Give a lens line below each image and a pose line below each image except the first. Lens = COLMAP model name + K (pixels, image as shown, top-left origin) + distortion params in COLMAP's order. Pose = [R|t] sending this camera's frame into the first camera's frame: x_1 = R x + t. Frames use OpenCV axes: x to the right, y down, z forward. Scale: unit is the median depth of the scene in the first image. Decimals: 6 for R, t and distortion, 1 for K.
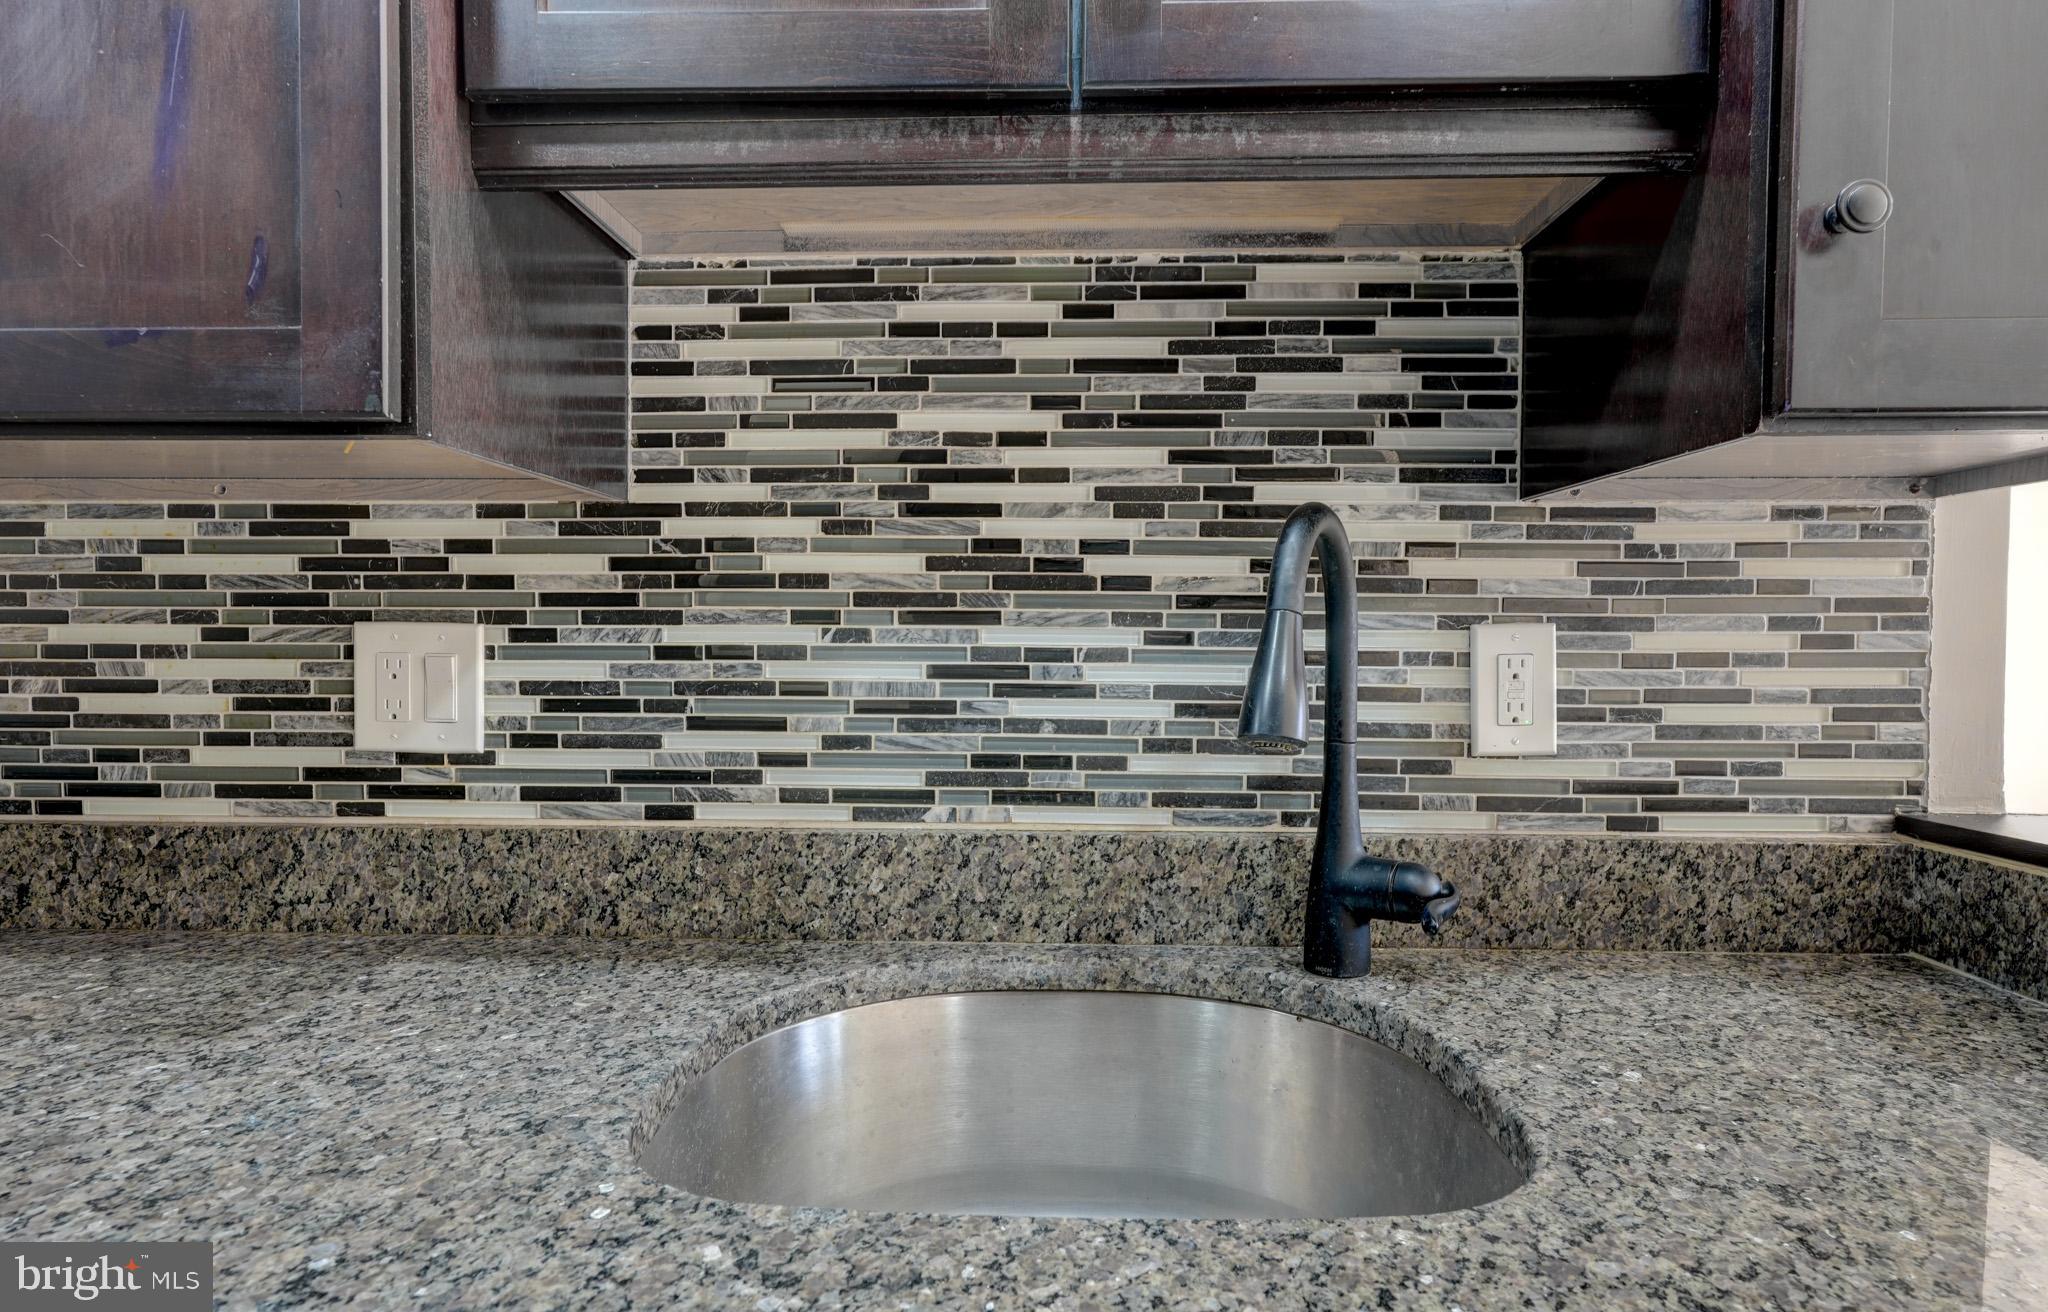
lens RADIAL K [[1172.7, 0, 1024.9], [0, 1172.7, 683.7], [0, 0, 1]] dist [-0.004909, 0.000614]
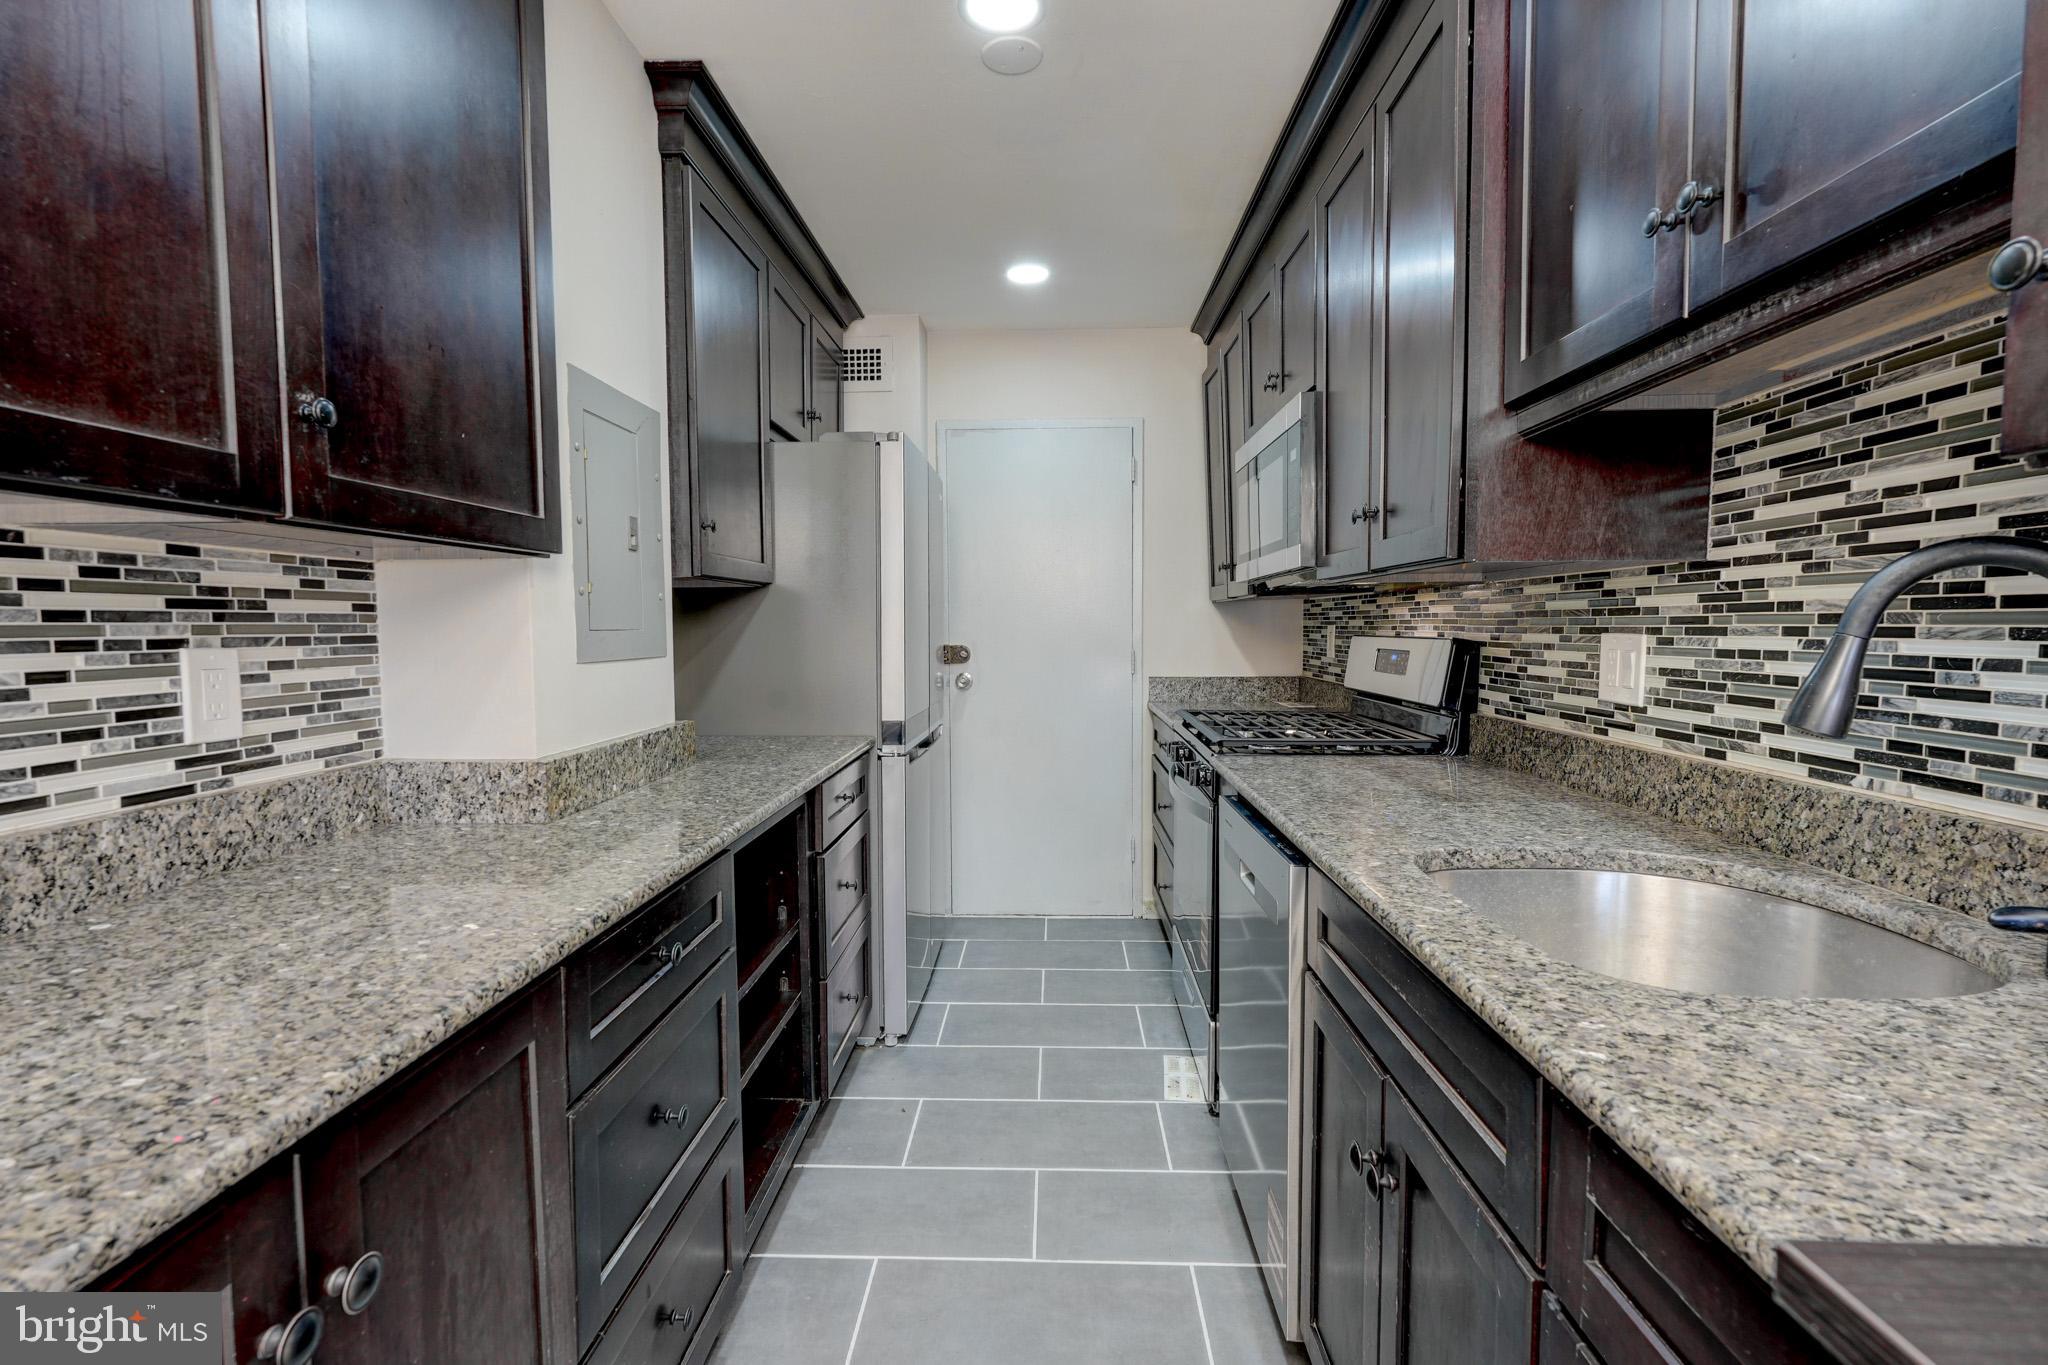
lens RADIAL K [[965.3, 0, 1024.0], [0, 965.3, 682.5], [0, 0, 1]] dist [-0.000553, 0.000888]
pose [[-0.007541, 0.055511, -0.998430, 1.011650], [-0.034455, 0.997851, 0.055740, -0.027732], [0.999378, 0.034821, -0.005612, 0.067029]]
